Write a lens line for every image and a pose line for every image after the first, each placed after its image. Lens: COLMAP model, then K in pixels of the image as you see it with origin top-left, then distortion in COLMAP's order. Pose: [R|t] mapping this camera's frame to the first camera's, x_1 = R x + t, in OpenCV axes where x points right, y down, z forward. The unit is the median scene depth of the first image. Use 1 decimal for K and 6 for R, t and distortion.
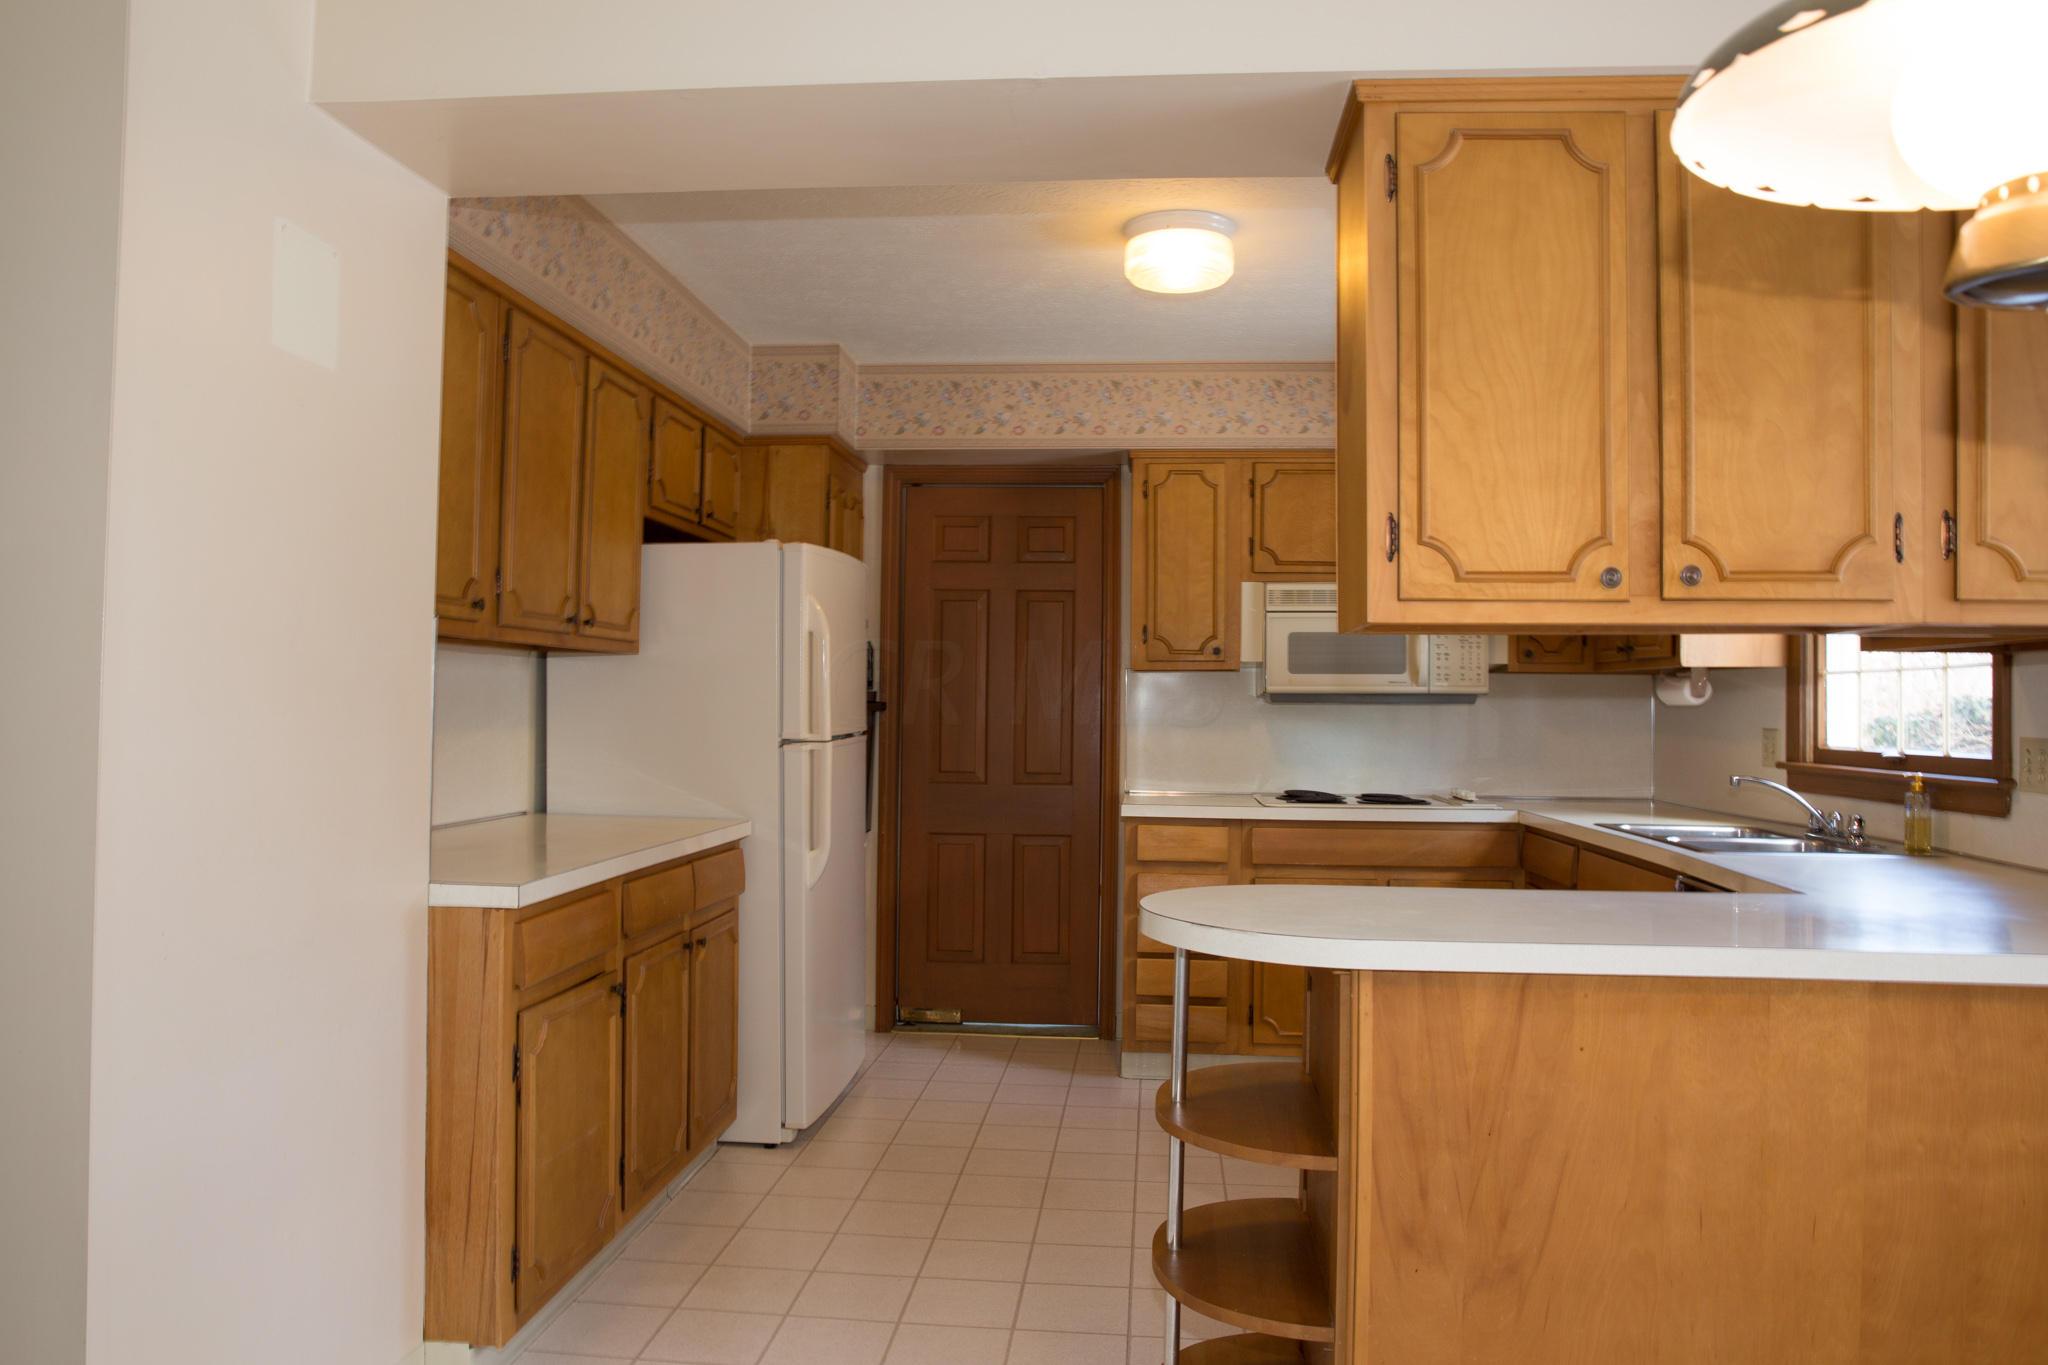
lens RADIAL K [[1453.5, 0, 1014.5], [0, 1453.5, 678.1], [0, 0, 1]] dist [-0.111160, 0.084706]
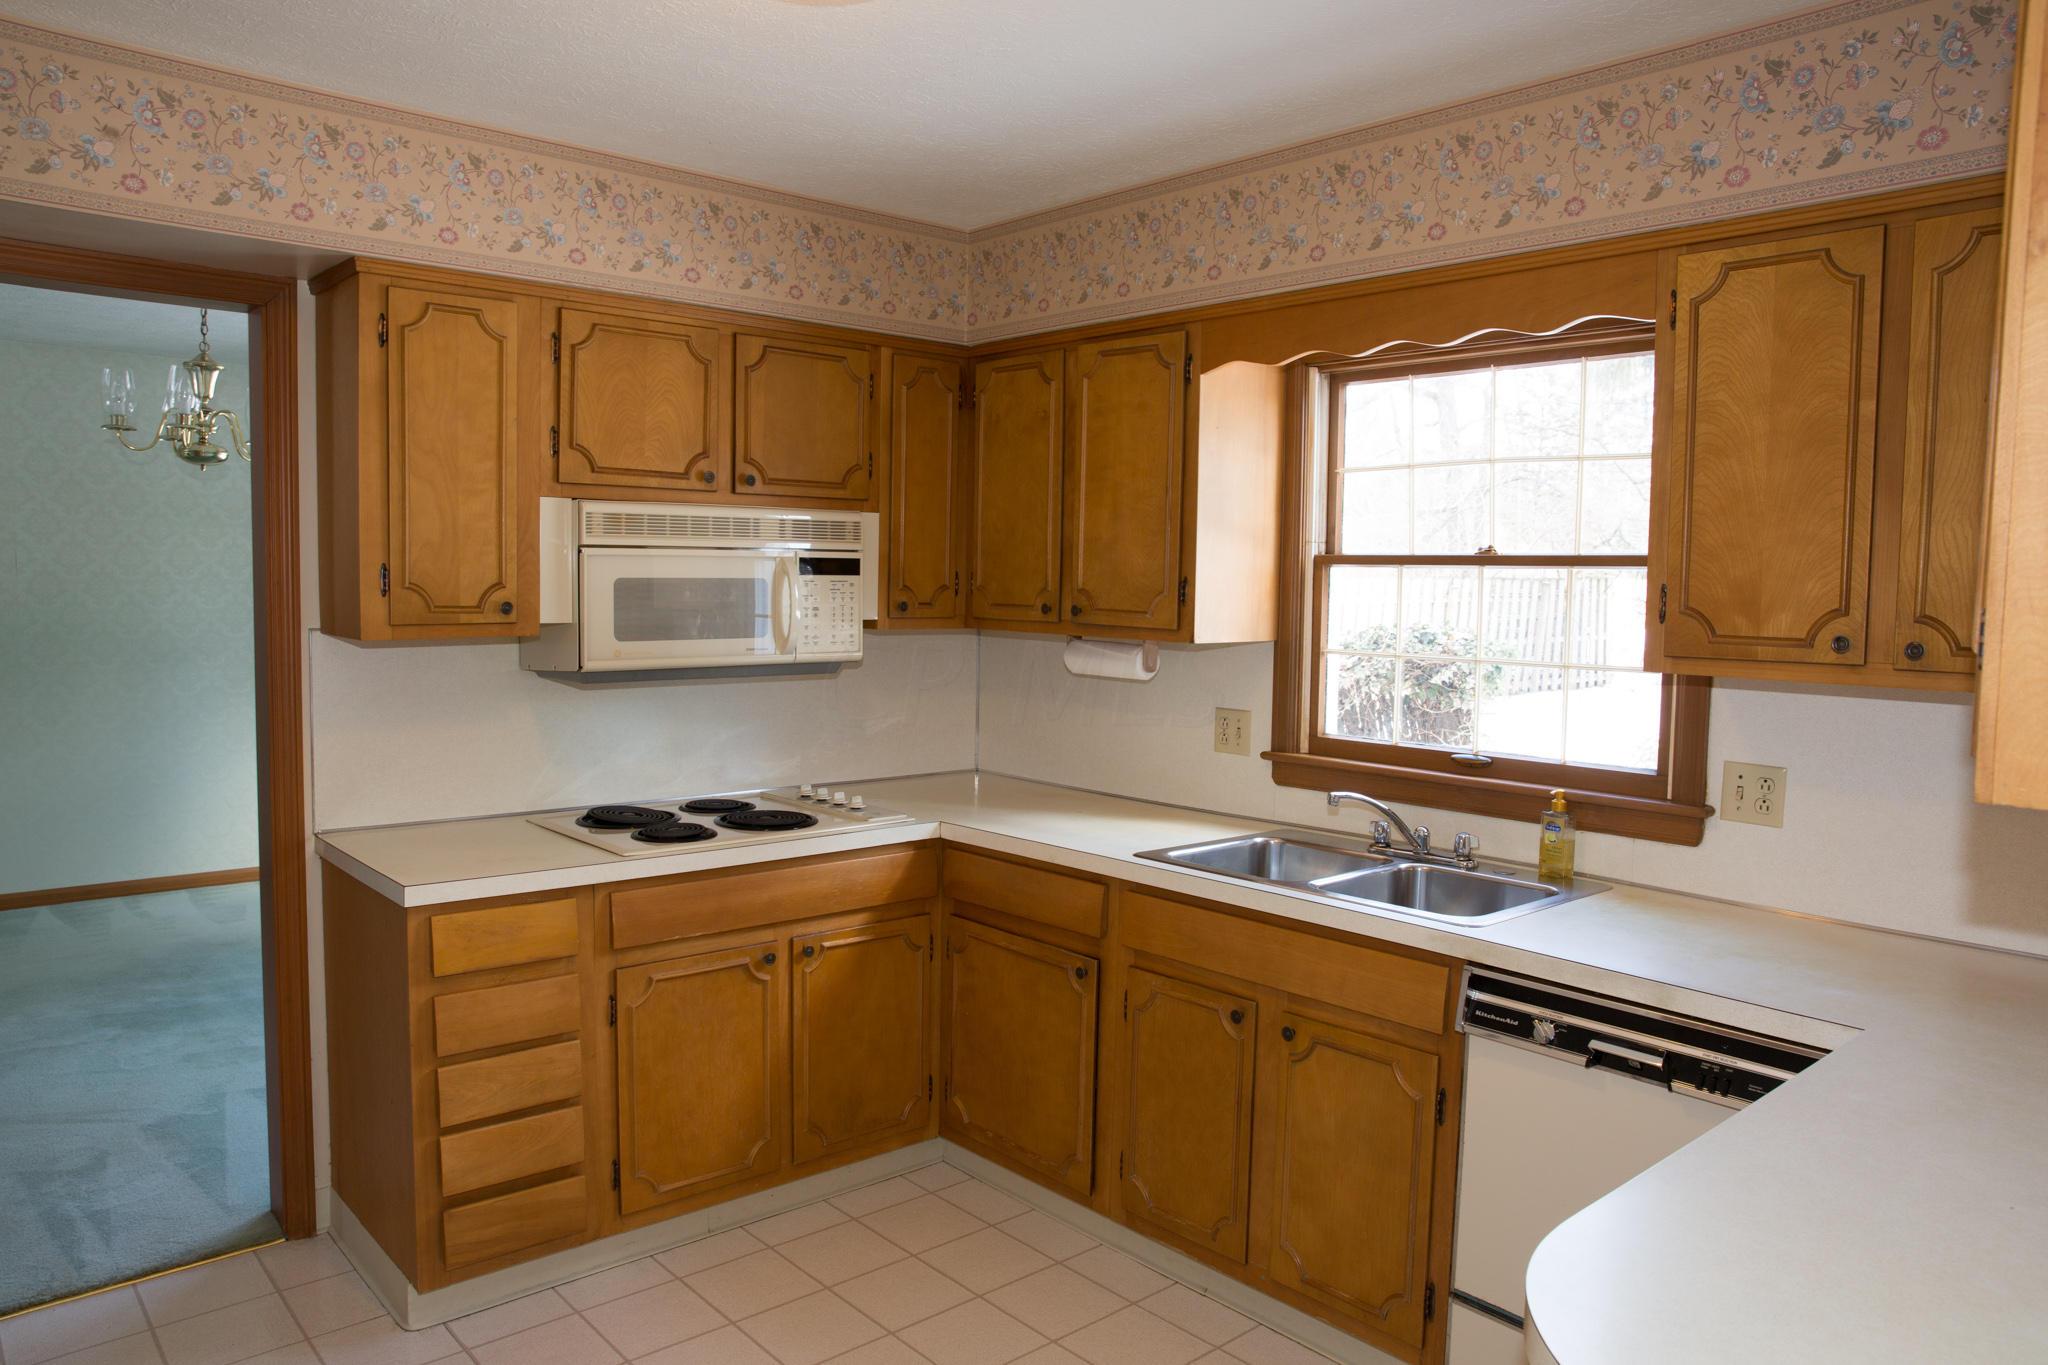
lens RADIAL K [[1405.3, 0, 1037.1], [0, 1405.3, 684.4], [0, 0, 1]] dist [-0.112944, 0.084228]
pose [[0.678353, -0.053430, 0.732791, -0.154938], [-0.024793, 0.995120, 0.095508, -0.052506], [-0.734318, -0.082956, 0.673718, 0.468400]]
